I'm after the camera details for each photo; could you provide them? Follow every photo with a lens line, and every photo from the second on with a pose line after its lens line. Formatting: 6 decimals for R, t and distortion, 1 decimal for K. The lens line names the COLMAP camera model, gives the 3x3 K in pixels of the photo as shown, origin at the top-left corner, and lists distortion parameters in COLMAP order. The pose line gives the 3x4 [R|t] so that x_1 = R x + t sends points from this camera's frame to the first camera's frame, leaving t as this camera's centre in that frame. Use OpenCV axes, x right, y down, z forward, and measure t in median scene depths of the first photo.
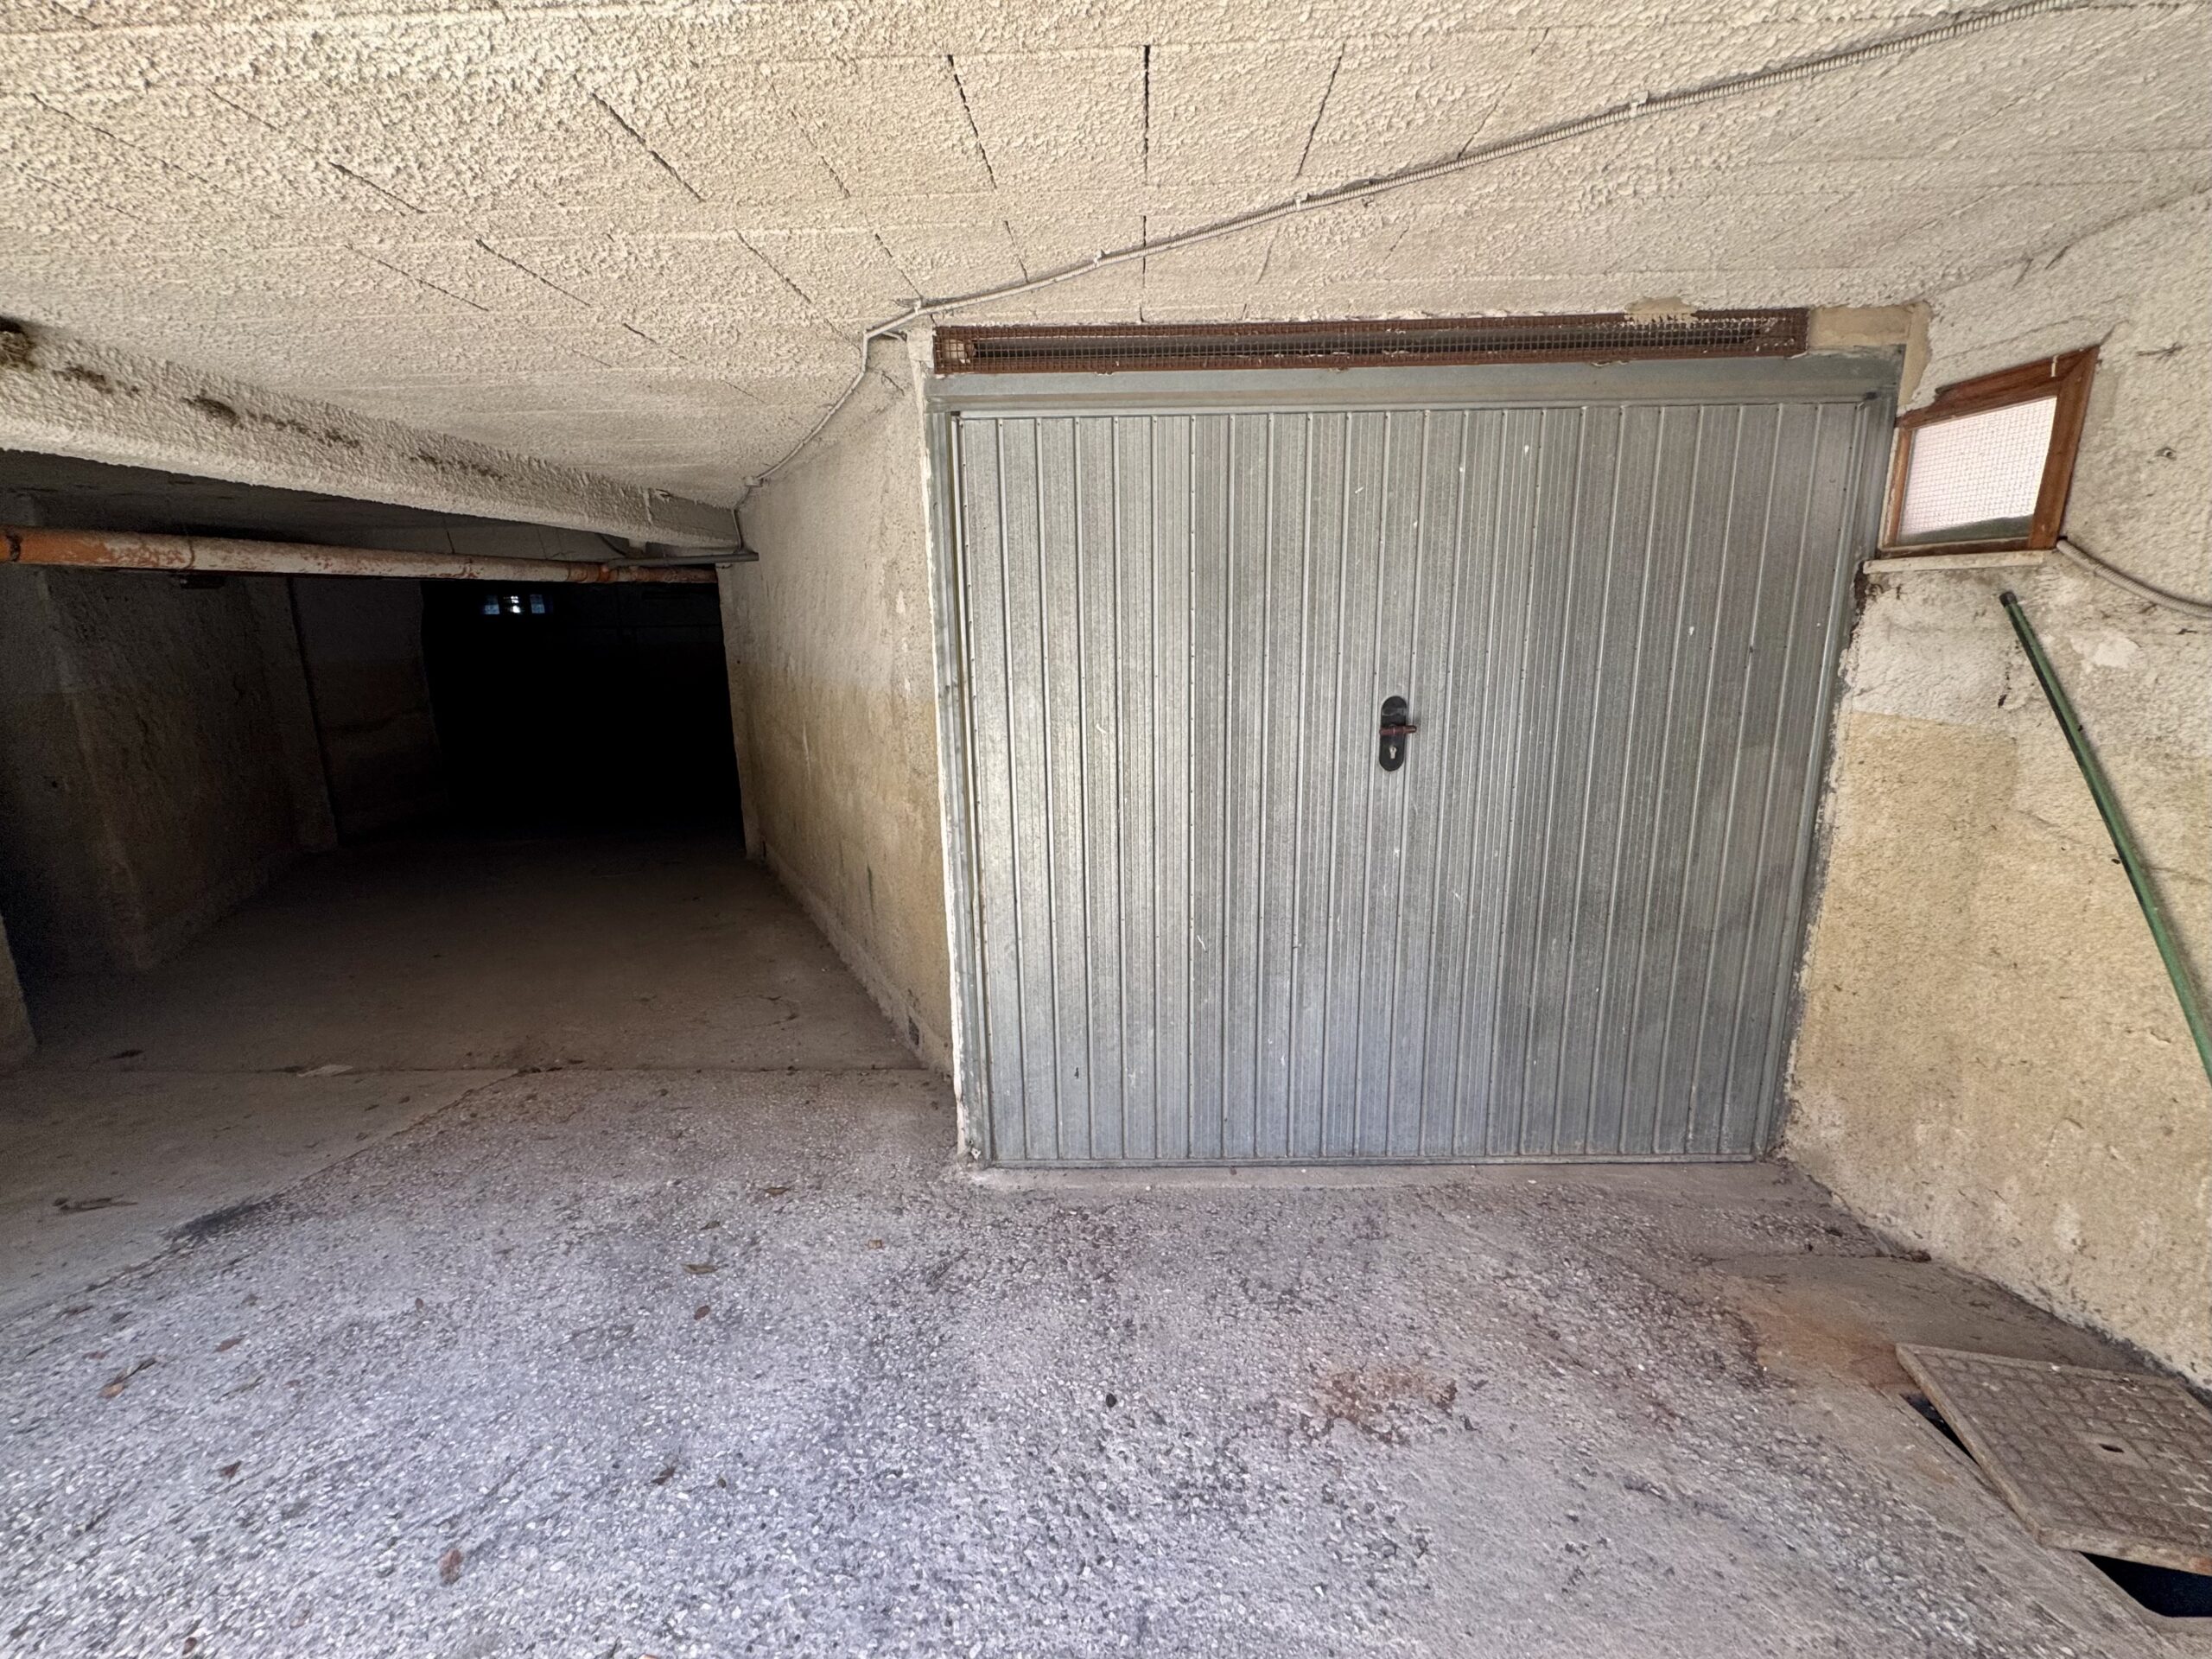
lens RADIAL K [[902.5, 0, 1109.7], [0, 902.5, 804.3], [0, 0, 1]] dist [-0.002769, 0.000518]
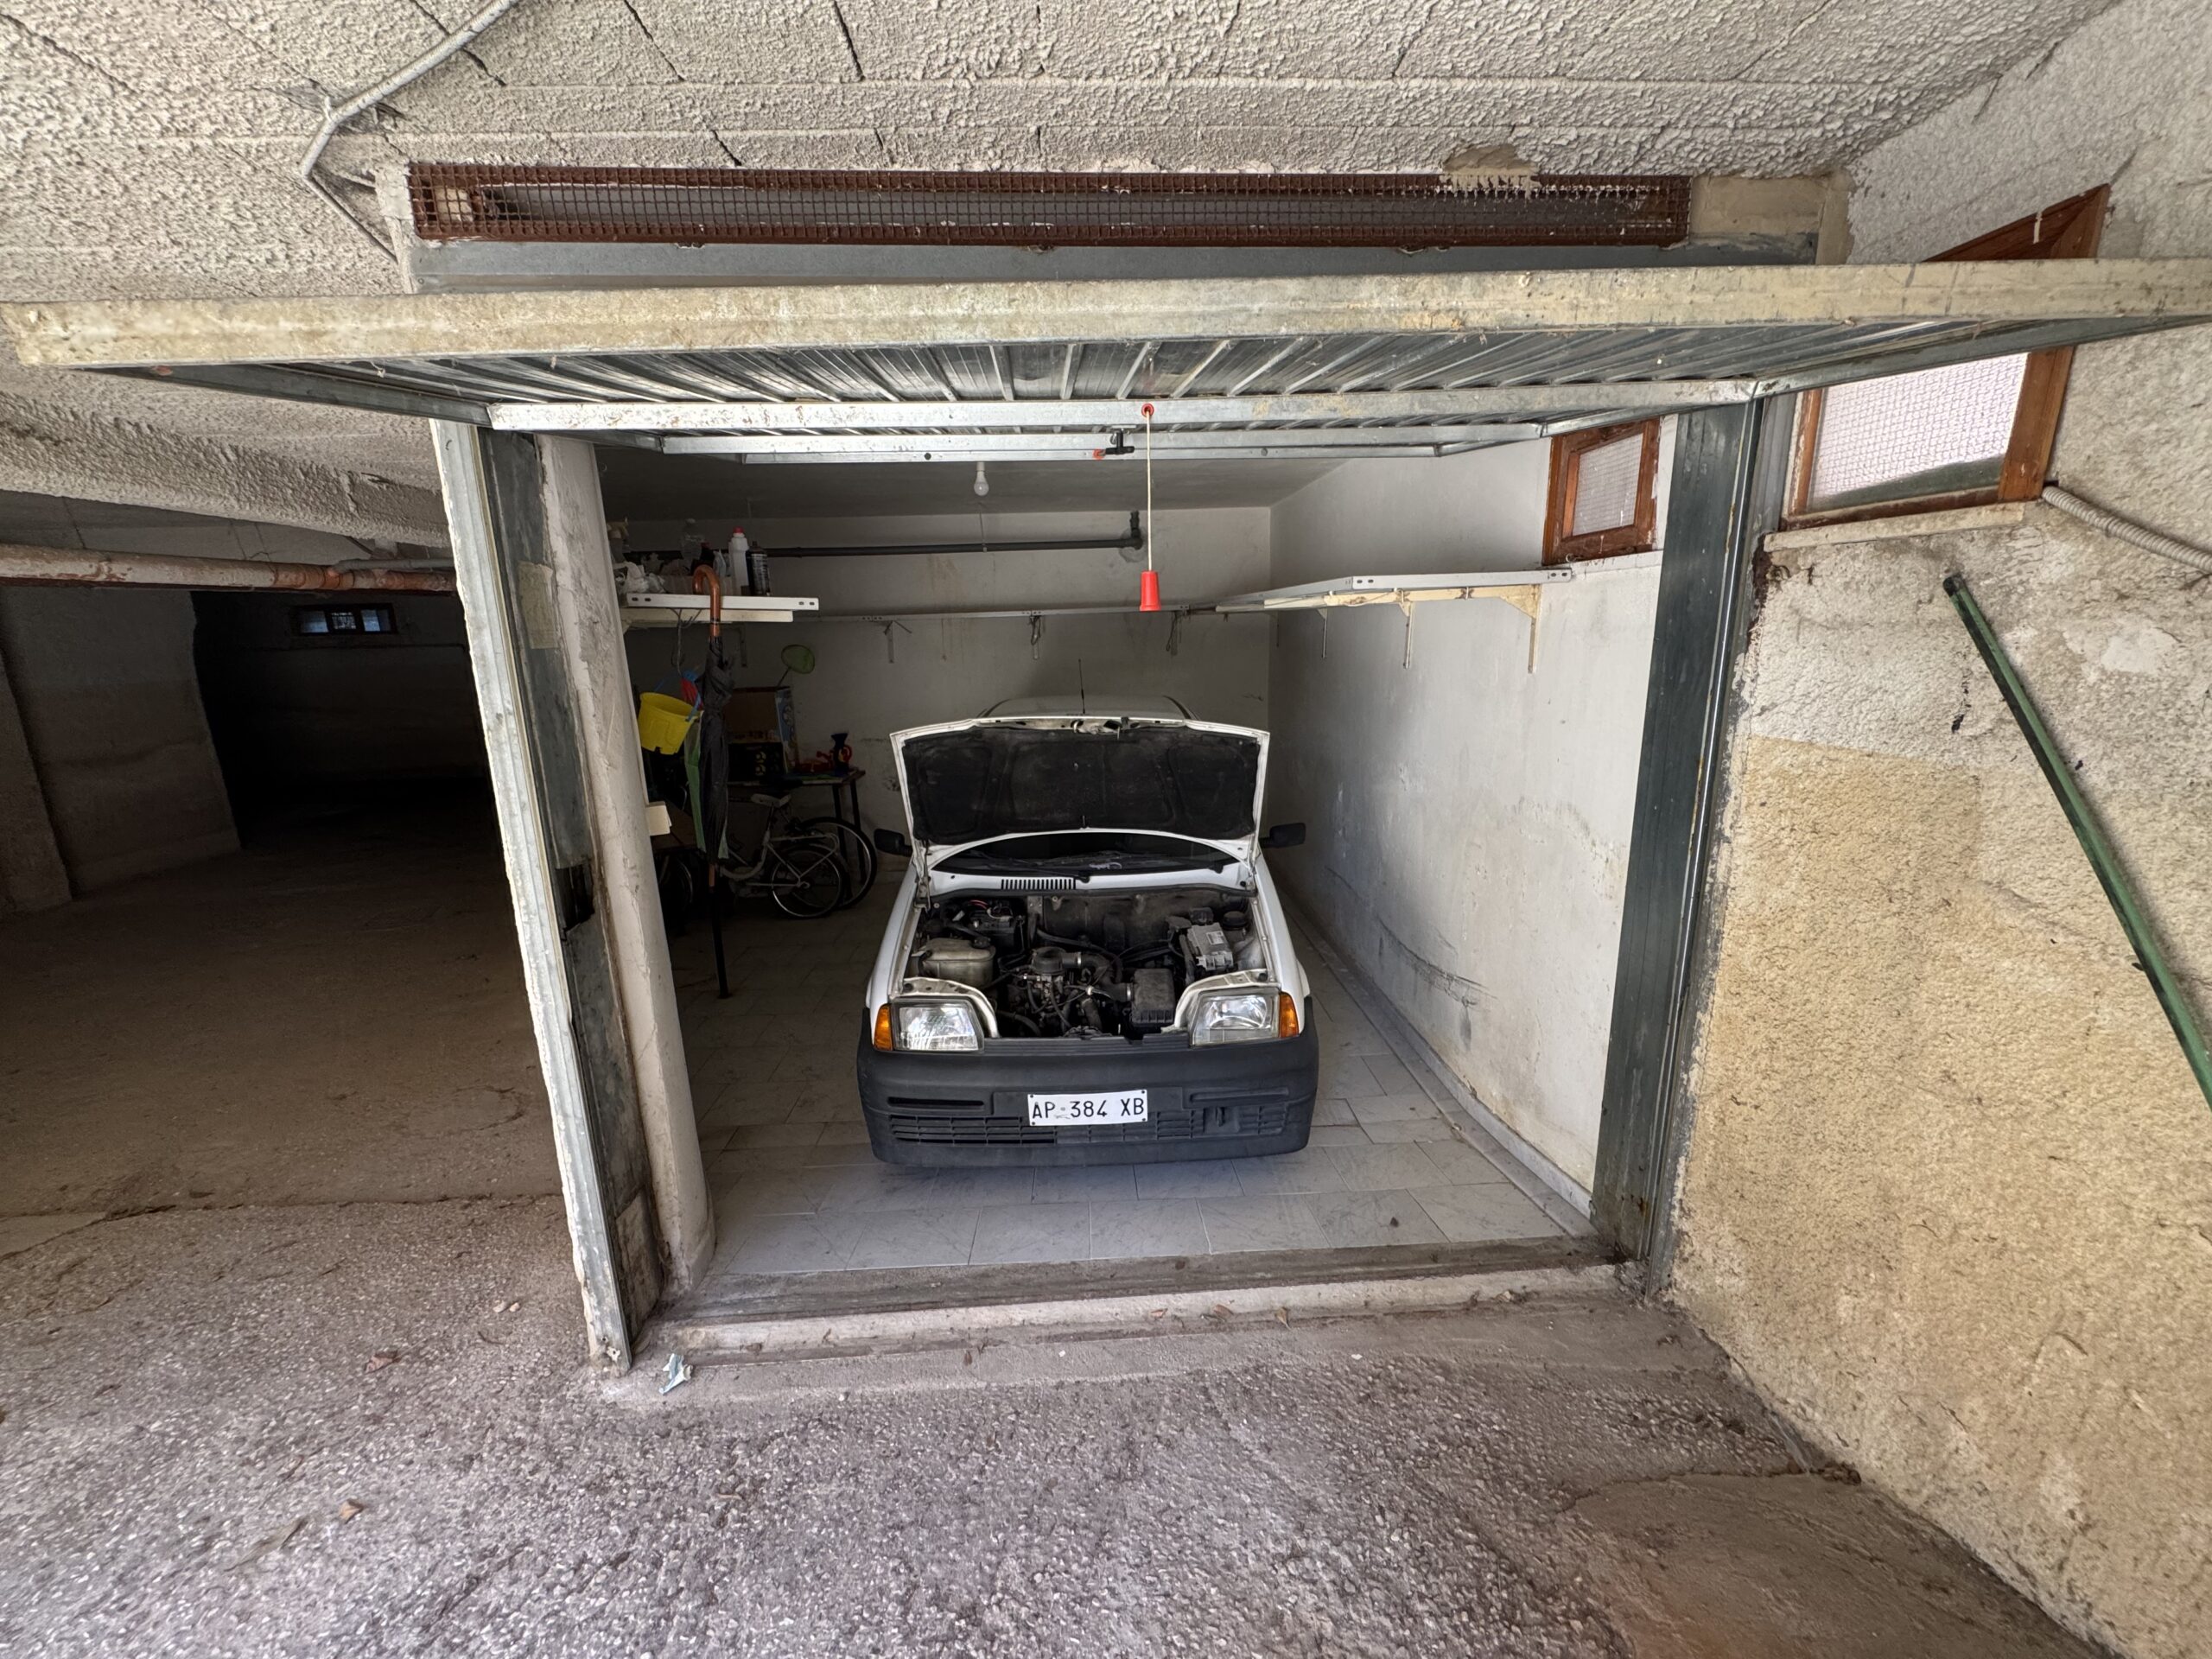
lens RADIAL K [[881.4, 0, 1105.5], [0, 881.4, 829.1], [0, 0, 1]] dist [-0.002675, 0.000623]
pose [[0.997529, -0.018355, 0.067809, 0.255867], [0.017595, 0.999776, 0.011789, -0.047780], [-0.068010, -0.010567, 0.997629, 0.329222]]
